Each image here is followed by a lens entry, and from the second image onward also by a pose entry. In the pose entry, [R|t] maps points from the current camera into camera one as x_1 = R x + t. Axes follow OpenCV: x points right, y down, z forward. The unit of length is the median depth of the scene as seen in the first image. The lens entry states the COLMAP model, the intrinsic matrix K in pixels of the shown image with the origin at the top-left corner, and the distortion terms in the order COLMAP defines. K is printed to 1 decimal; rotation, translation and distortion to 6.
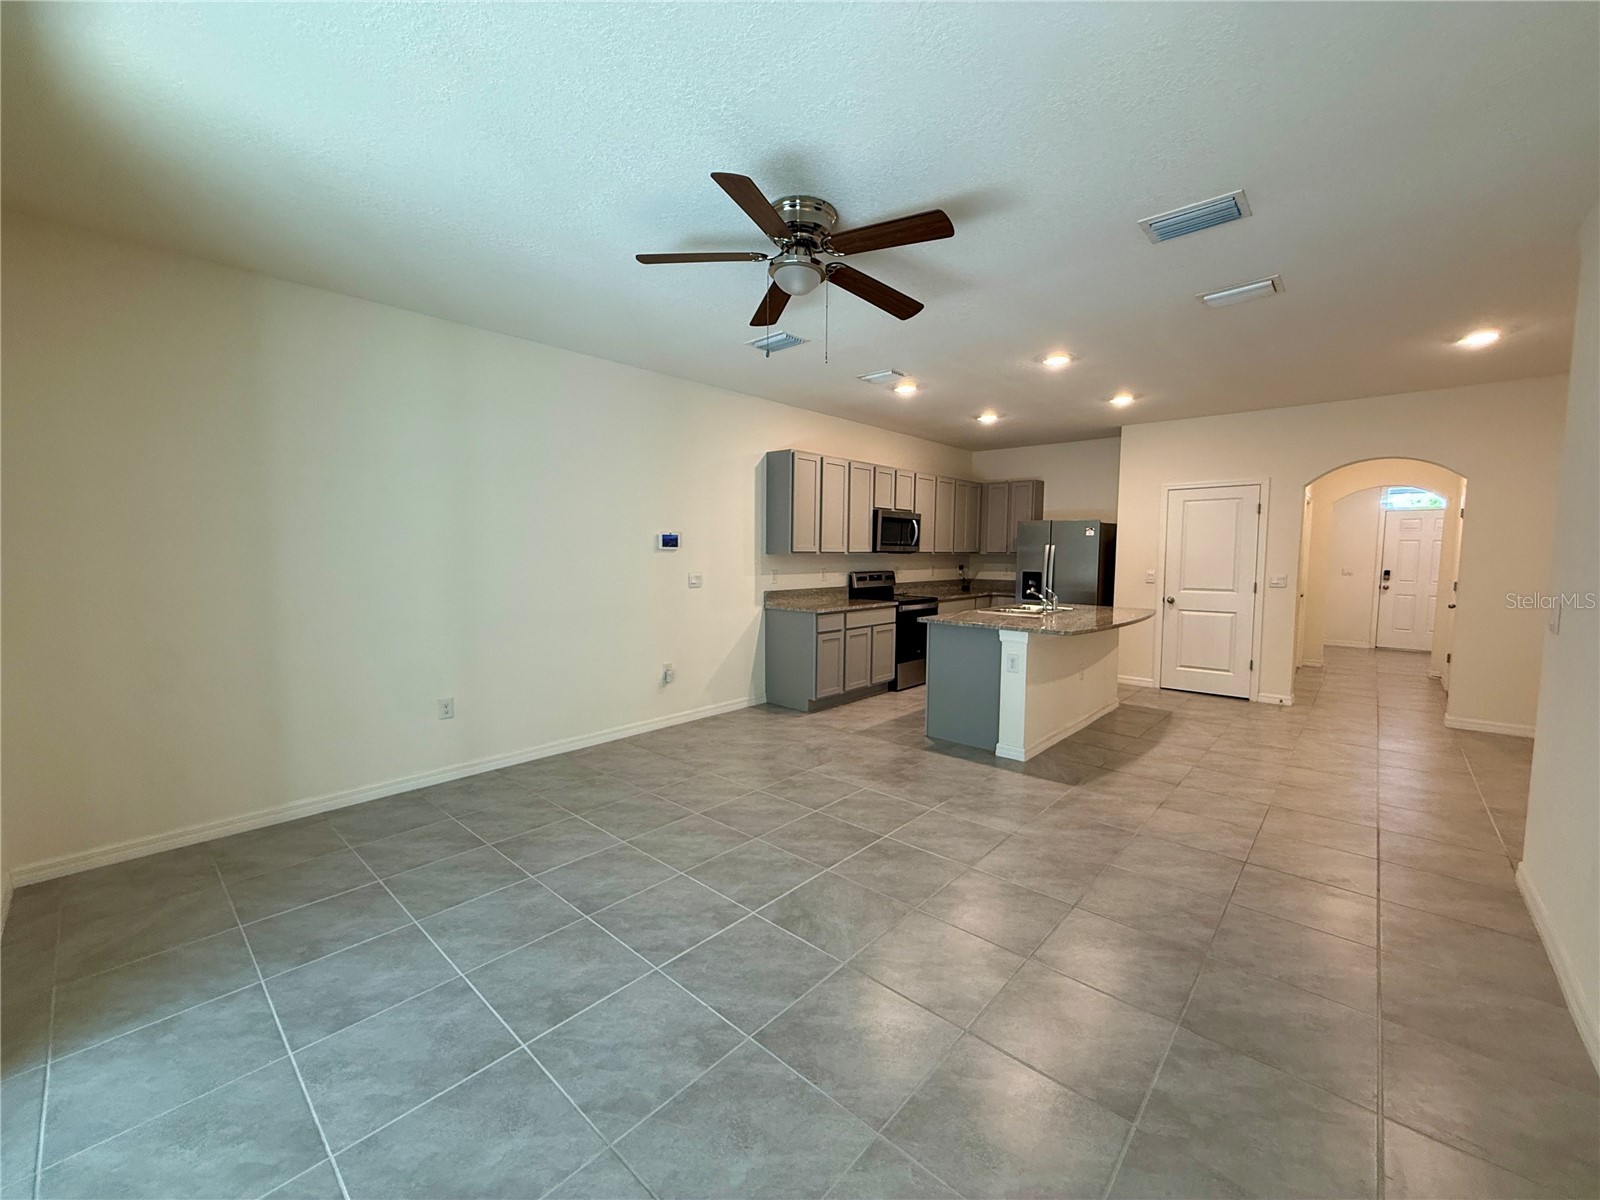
lens RADIAL K [[637.2, 0, 799.6], [0, 637.2, 600.6], [0, 0, 1]] dist [-0.001128, 0.000393]
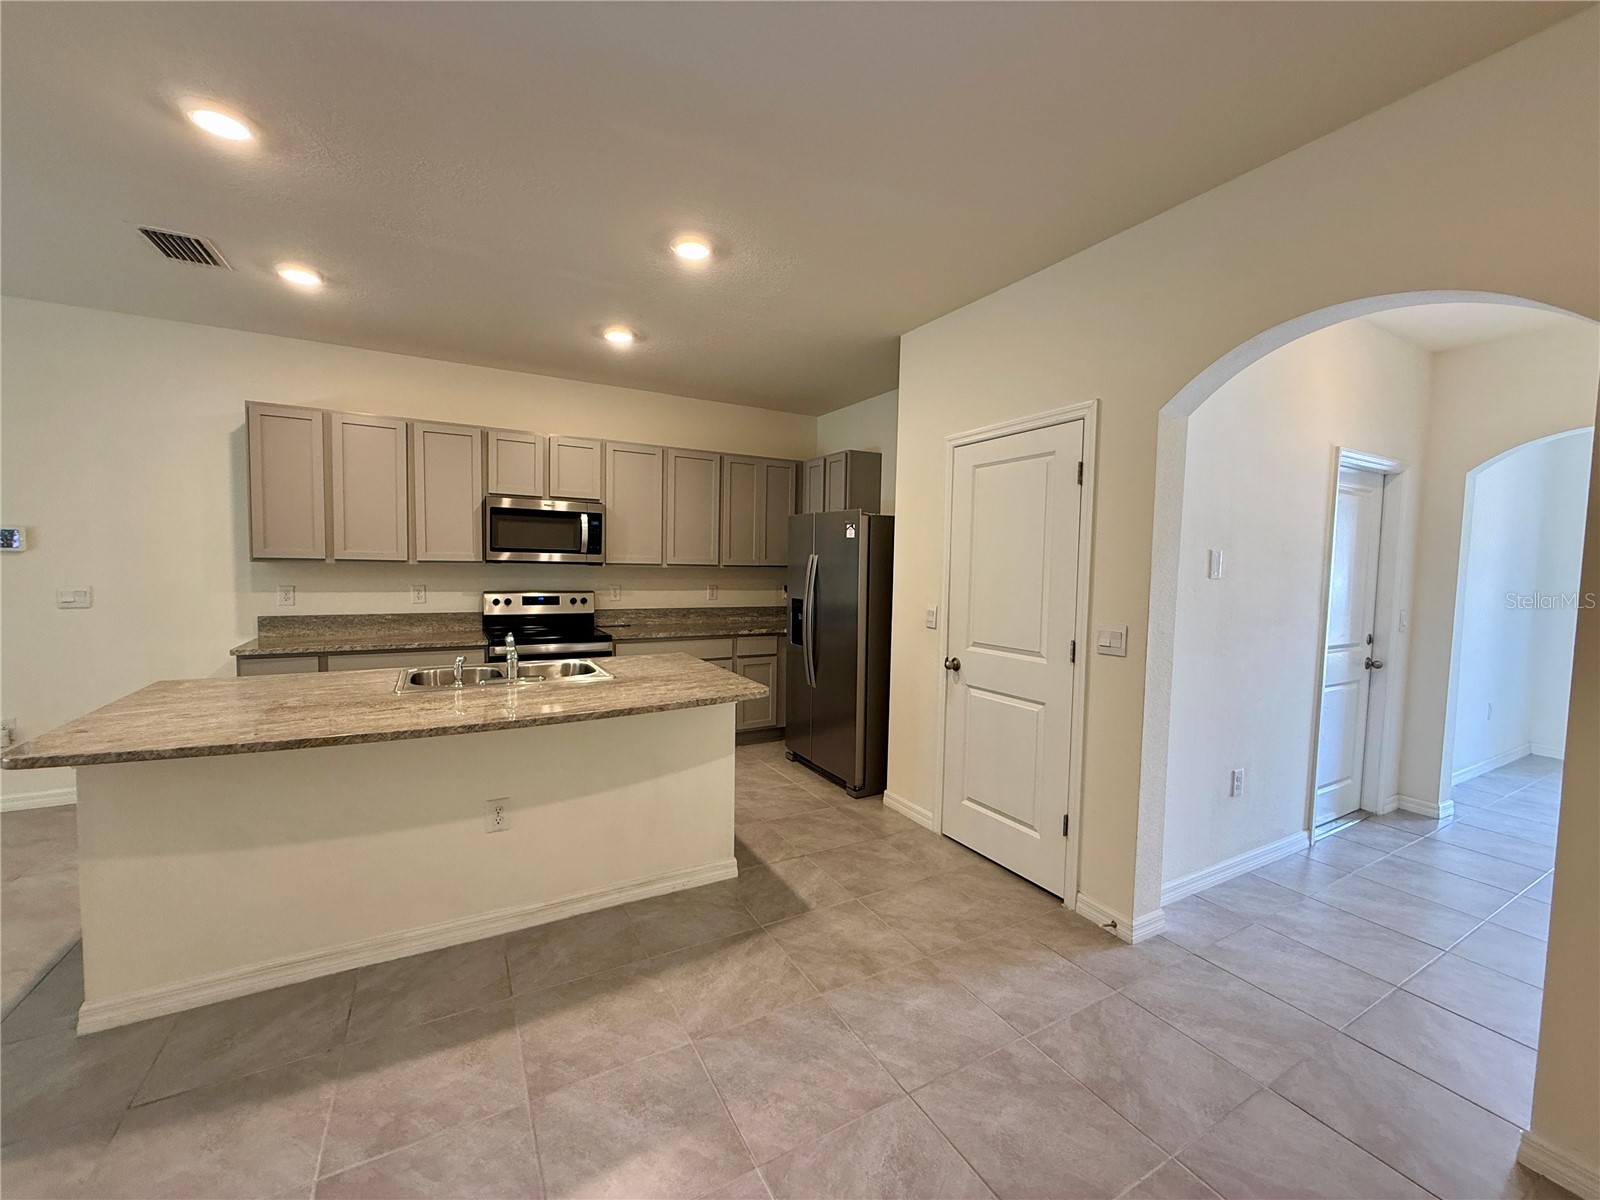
lens RADIAL K [[637.2, 0, 798.2], [0, 637.2, 598.9], [0, 0, 1]] dist [-0.001128, 0.000393]
pose [[0.947398, 0.031005, -0.318552, 0.724616], [-0.039020, 0.999061, -0.018811, -0.044093], [0.317670, 0.030251, 0.947719, 0.558208]]
